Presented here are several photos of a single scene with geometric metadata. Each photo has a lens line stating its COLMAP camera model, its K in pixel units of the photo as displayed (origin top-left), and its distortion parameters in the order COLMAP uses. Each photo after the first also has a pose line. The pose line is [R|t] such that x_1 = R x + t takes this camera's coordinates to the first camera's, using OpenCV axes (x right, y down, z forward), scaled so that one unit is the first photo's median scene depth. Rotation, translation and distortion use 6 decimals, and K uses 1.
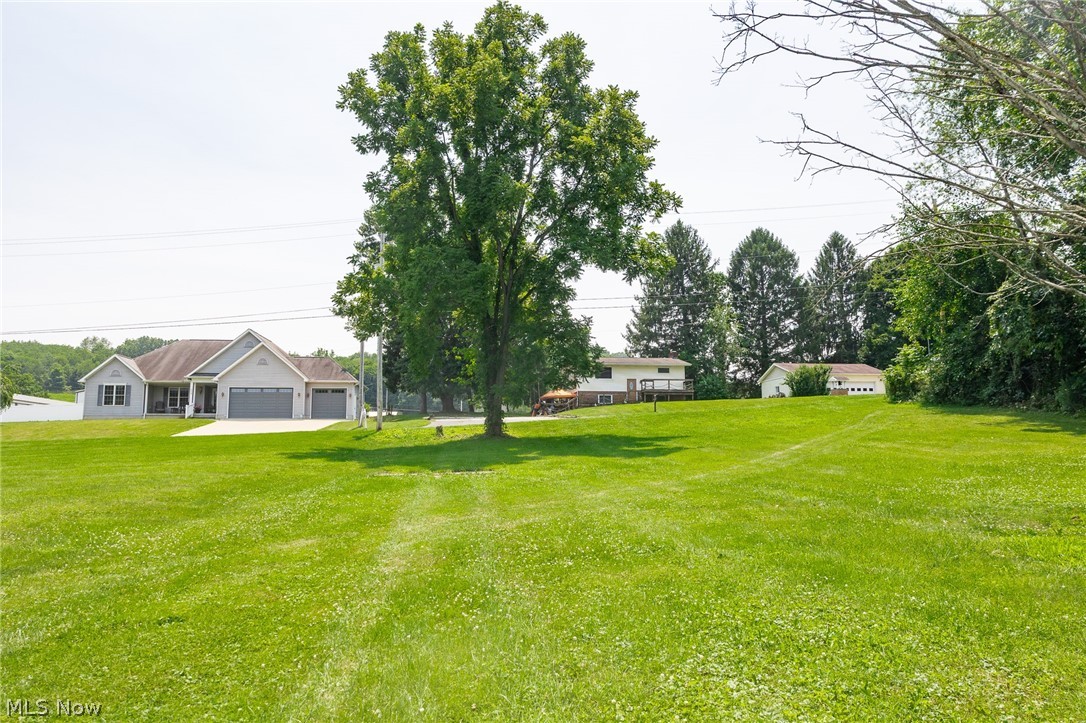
lens RADIAL K [[738.3, 0, 543.7], [0, 738.3, 360.5], [0, 0, 1]] dist [0.013599, 0.003137]
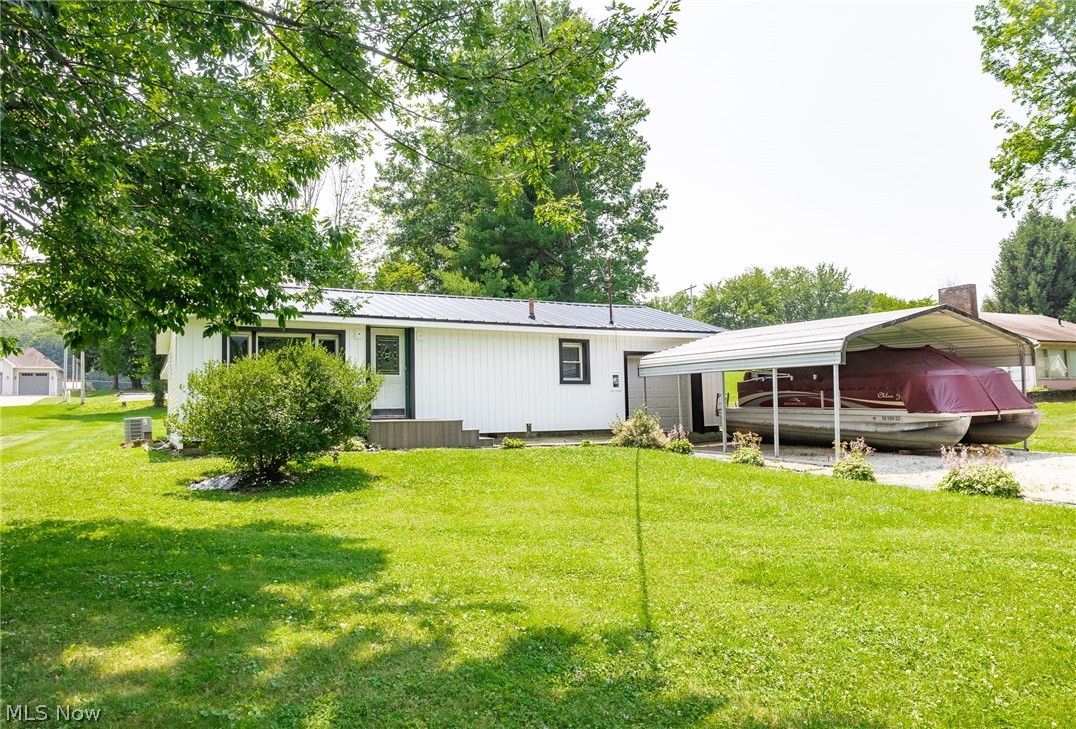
lens RADIAL K [[731.5, 0, 550.8], [0, 731.5, 373.3], [0, 0, 1]] dist [0.013599, 0.003137]
pose [[0.931770, -0.002019, 0.363044, 0.164811], [-0.022209, 0.997795, 0.062549, -0.107703], [-0.362370, -0.066344, 0.929670, -0.968250]]
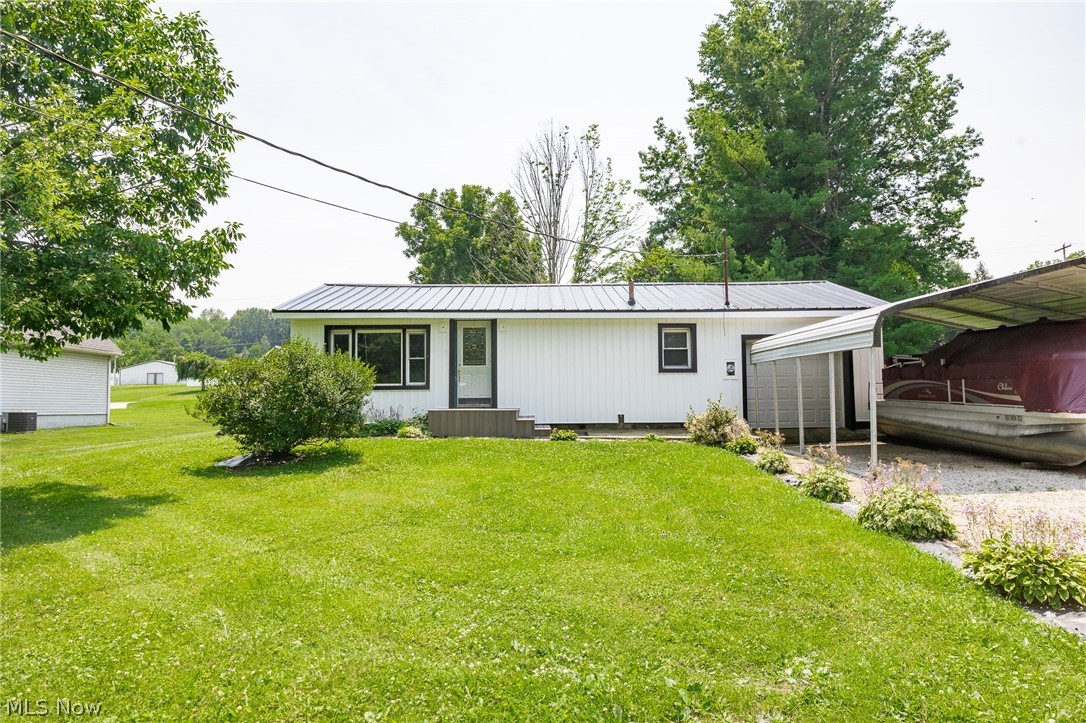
lens RADIAL K [[738.3, 0, 539.9], [0, 738.3, 353.6], [0, 0, 1]] dist [0.013599, 0.003137]
pose [[0.993704, -0.017349, -0.110687, 0.330346], [0.023333, 0.998322, 0.052997, -0.107939], [0.109582, -0.055246, 0.992441, -0.977626]]
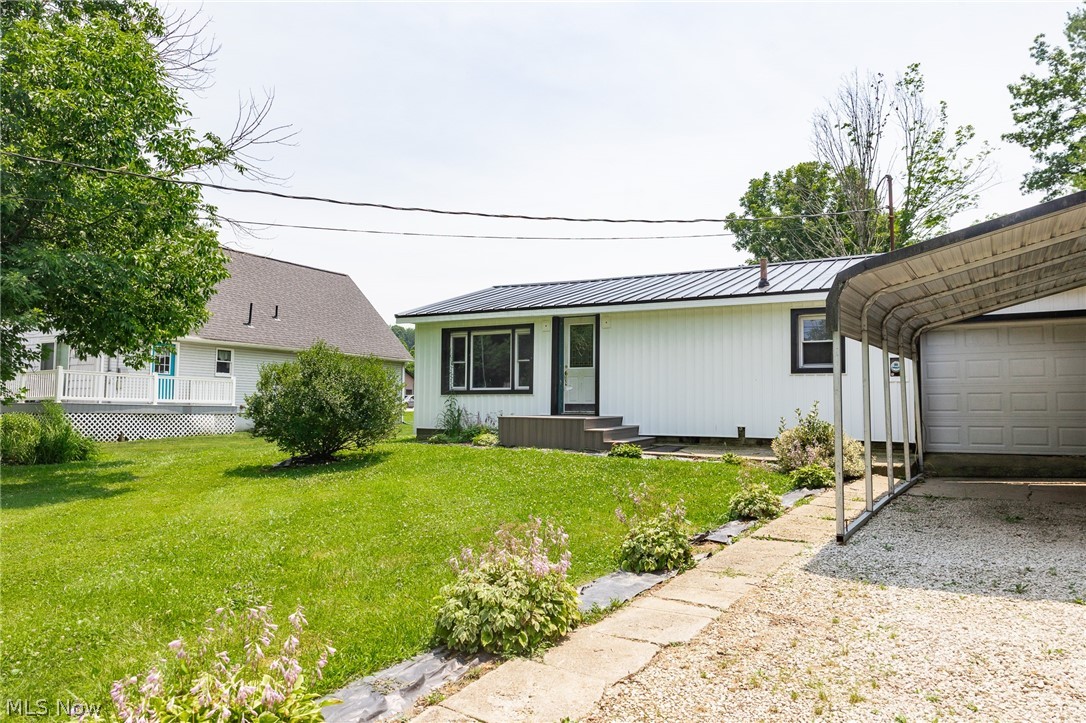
lens RADIAL K [[738.3, 0, 534.1], [0, 738.3, 370.6], [0, 0, 1]] dist [0.013599, 0.003137]
pose [[0.798389, -0.024792, -0.601631, 0.469827], [0.070060, 0.996191, 0.051921, -0.098096], [0.598052, -0.083603, 0.797085, -0.865201]]
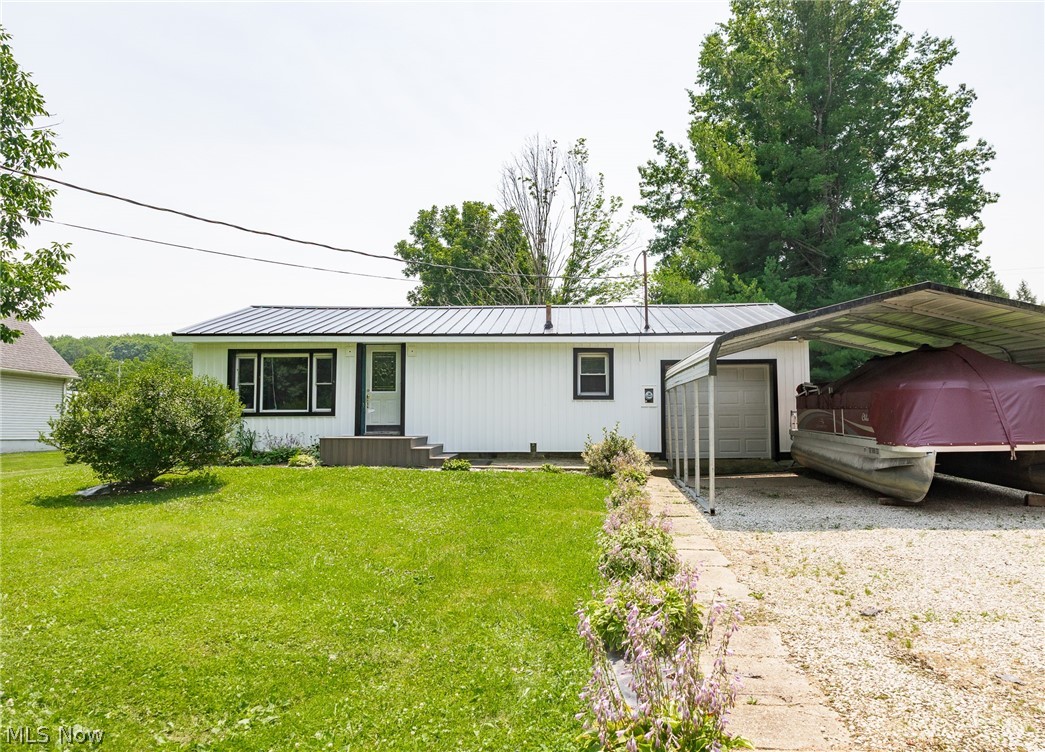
lens RADIAL K [[766.9, 0, 552.7], [0, 766.9, 380.5], [0, 0, 1]] dist [-0.002214, 0.026954]
pose [[0.990516, -0.013300, -0.136753, 0.404811], [0.021438, 0.998074, 0.058207, -0.108204], [0.135715, -0.060586, 0.988894, -0.966003]]
